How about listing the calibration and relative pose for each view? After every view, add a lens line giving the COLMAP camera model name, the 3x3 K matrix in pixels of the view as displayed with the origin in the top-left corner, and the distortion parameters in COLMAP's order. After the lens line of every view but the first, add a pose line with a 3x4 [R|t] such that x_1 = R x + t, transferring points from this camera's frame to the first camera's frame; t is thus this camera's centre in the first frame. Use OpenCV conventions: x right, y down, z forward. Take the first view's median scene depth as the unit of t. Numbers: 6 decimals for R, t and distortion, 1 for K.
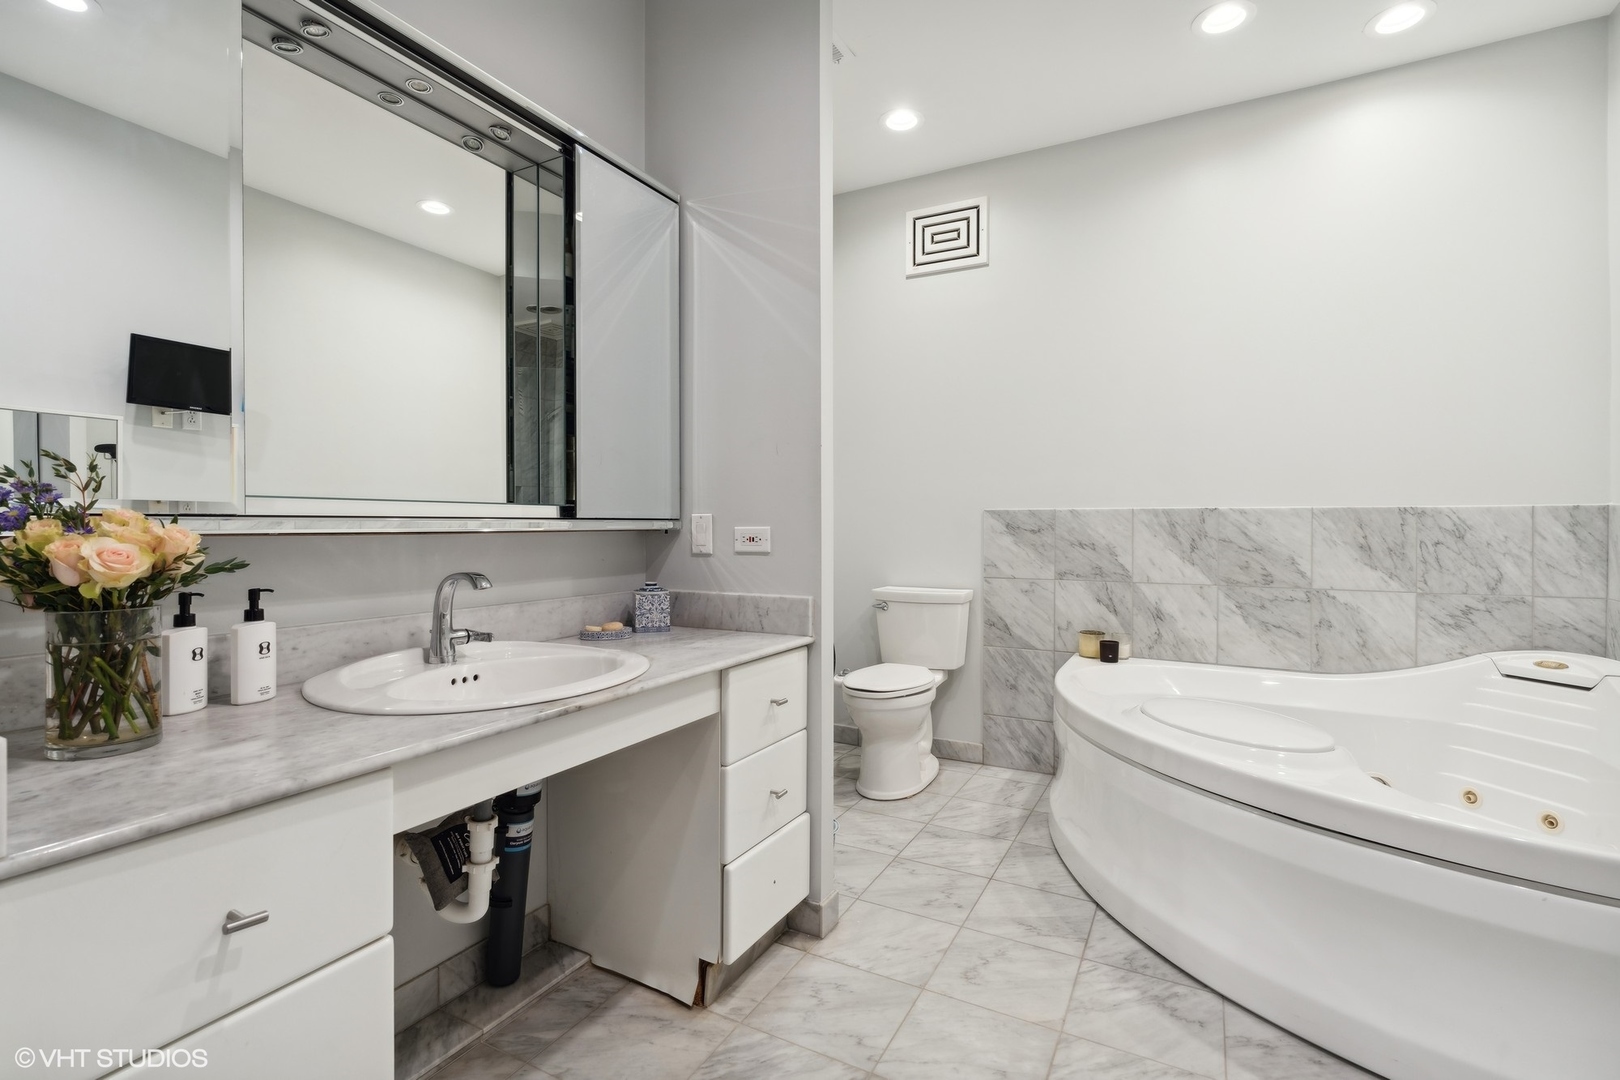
lens RADIAL K [[746.3, 0, 803.5], [0, 746.3, 532.4], [0, 0, 1]] dist [-0.003065, 0.000872]
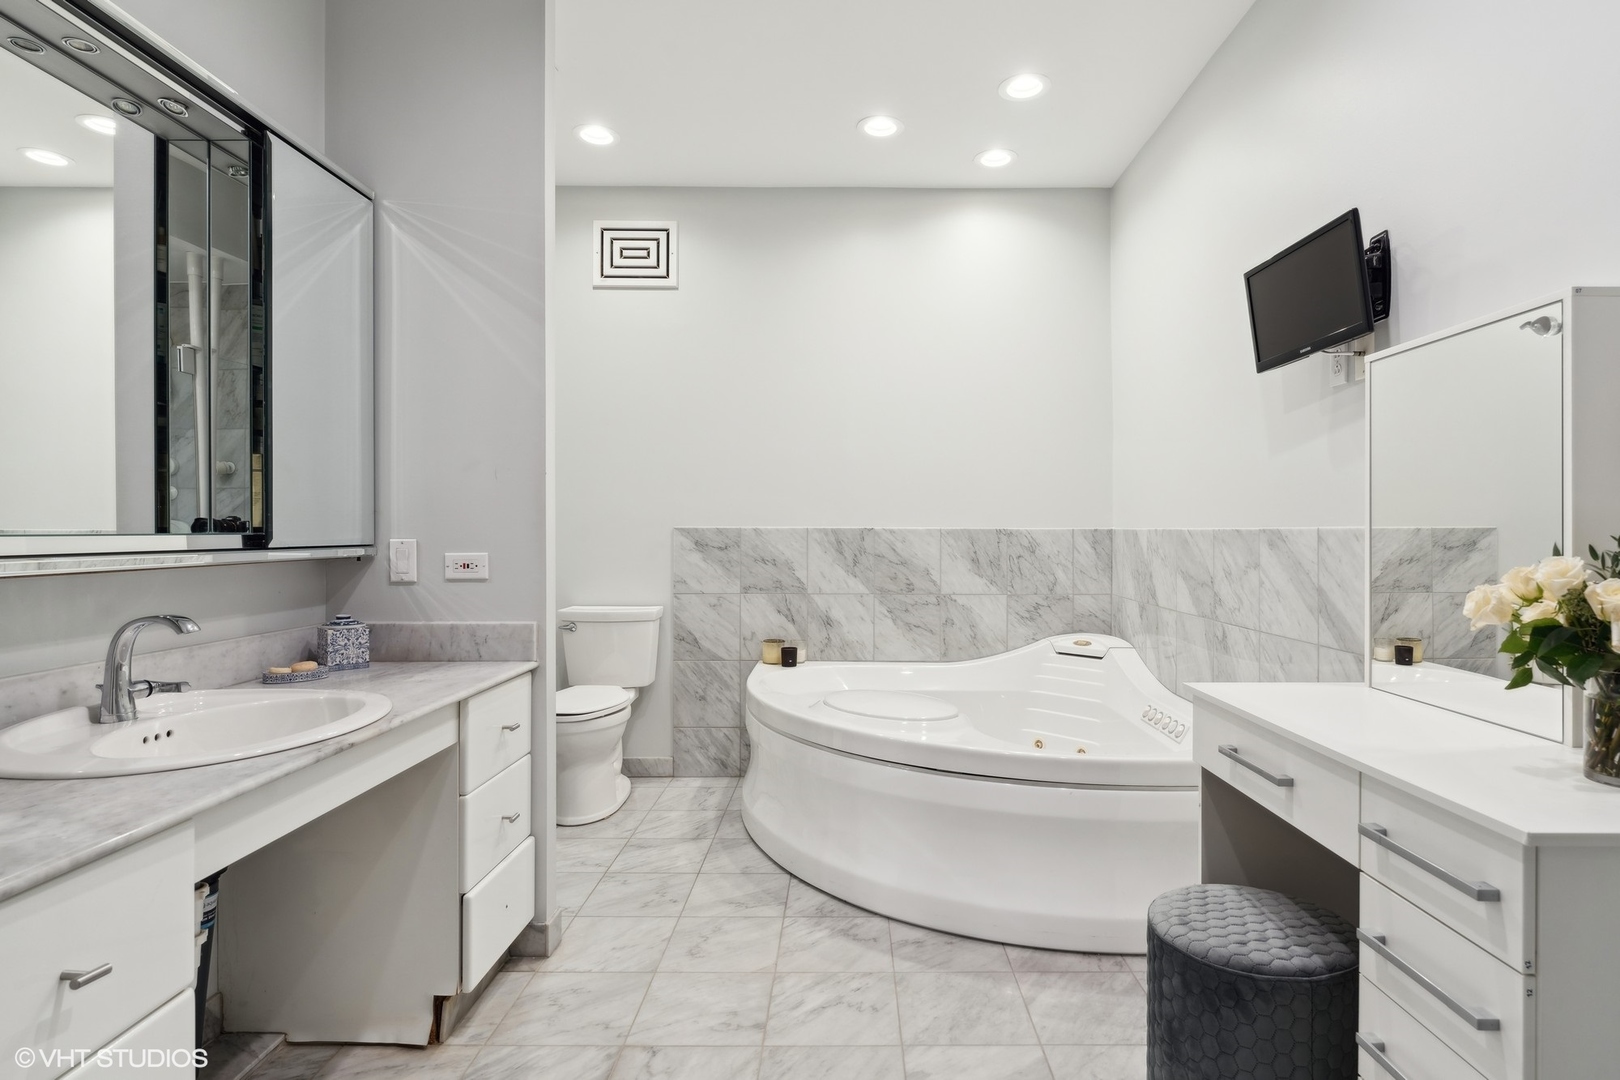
lens RADIAL K [[820.9, 0, 860.4], [0, 820.9, 538.2], [0, 0, 1]] dist [0.000774, 0.001139]
pose [[0.872870, -0.002067, 0.487949, -0.143724], [0.002536, 0.999997, -0.000301, -0.025232], [-0.487947, 0.001500, 0.872872, -0.181900]]
